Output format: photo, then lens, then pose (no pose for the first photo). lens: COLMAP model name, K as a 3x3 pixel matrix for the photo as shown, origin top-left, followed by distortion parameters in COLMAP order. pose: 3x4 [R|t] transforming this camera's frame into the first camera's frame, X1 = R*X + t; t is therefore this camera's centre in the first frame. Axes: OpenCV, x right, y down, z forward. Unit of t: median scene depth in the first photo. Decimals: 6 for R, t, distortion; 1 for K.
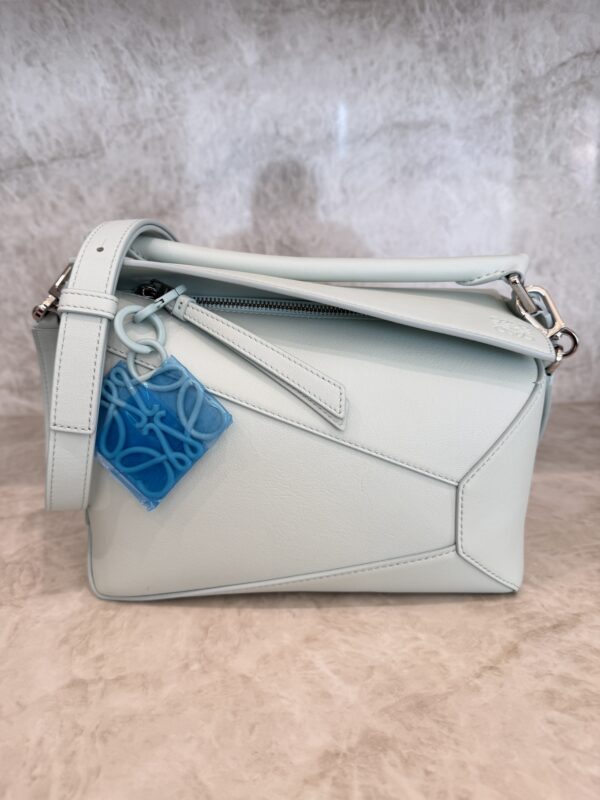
lens RADIAL K [[581.7, 0, 297.6], [0, 581.7, 399.7], [0, 0, 1]] dist [-0.030111, 0.005847]
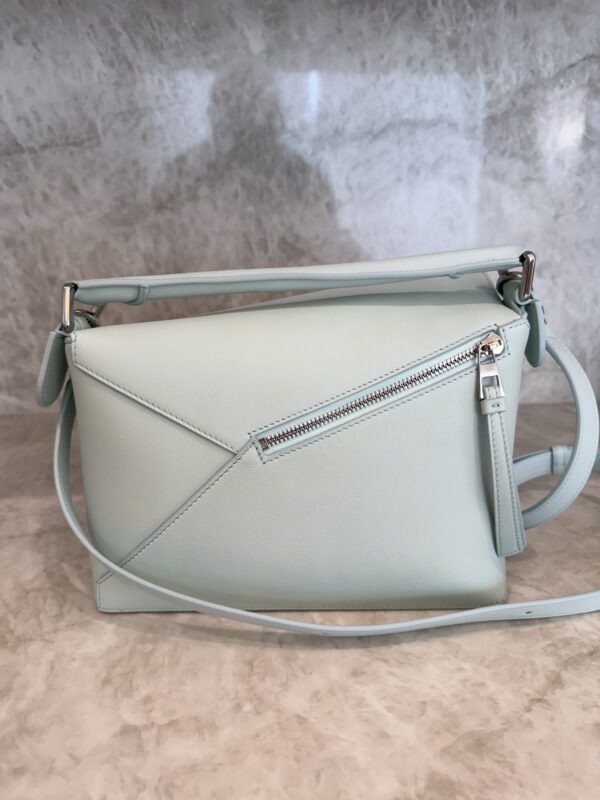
lens RADIAL K [[580.0, 0, 300.2], [0, 580.0, 400.1], [0, 0, 1]] dist [-0.022098, -0.000781]
pose [[0.997850, 0.003293, 0.065456, -0.126545], [-0.006299, 0.998932, 0.045772, -0.090532], [-0.065235, -0.046086, 0.996805, 0.027356]]
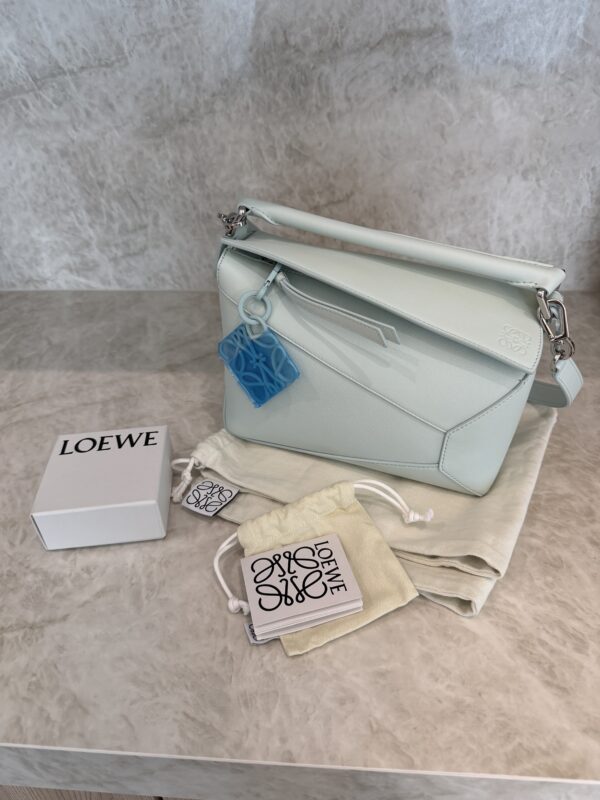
lens RADIAL K [[570.3, 0, 298.5], [0, 570.3, 396.0], [0, 0, 1]] dist [-0.013842, -0.003144]
pose [[0.997399, 0.035527, -0.062716, 0.140997], [-0.010308, 0.931457, 0.363706, -0.440568], [0.071339, -0.362114, 0.929400, -0.366966]]
